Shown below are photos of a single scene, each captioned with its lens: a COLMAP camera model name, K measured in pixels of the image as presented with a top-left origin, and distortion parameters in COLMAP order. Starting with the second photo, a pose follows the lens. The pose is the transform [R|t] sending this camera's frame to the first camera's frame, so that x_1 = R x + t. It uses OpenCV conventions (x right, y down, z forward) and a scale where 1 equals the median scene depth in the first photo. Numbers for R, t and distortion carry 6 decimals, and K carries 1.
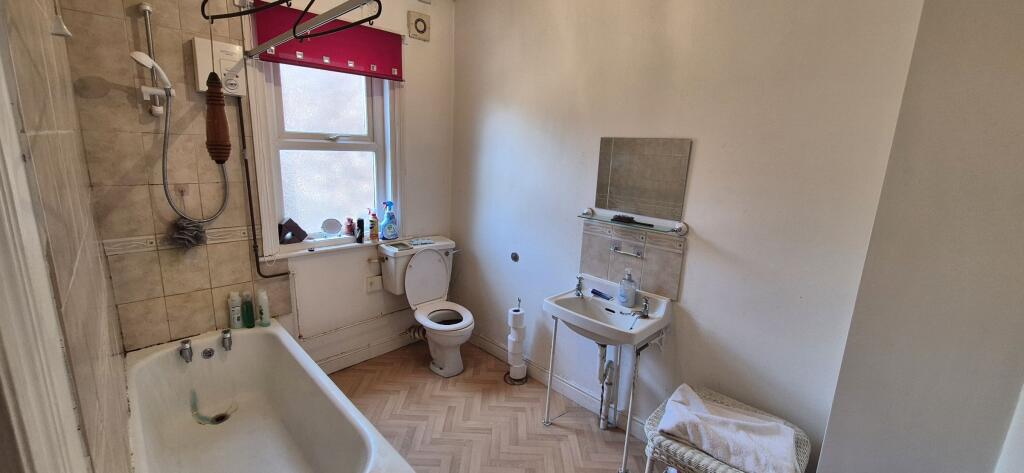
lens RADIAL K [[403.3, 0, 508.2], [0, 403.3, 232.9], [0, 0, 1]] dist [0.000125, -0.000216]
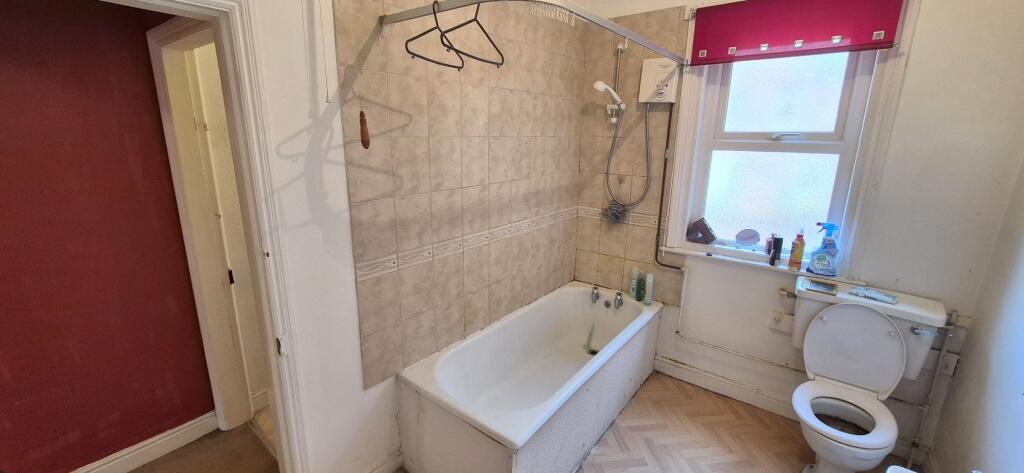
lens RADIAL K [[403.3, 0, 508.9], [0, 403.3, 233.7], [0, 0, 1]] dist [0.000125, -0.000216]
pose [[0.112263, 0.198734, -0.973602, 0.399791], [-0.218583, 0.960736, 0.170903, -0.067253], [0.969339, 0.193626, 0.151295, 0.394688]]
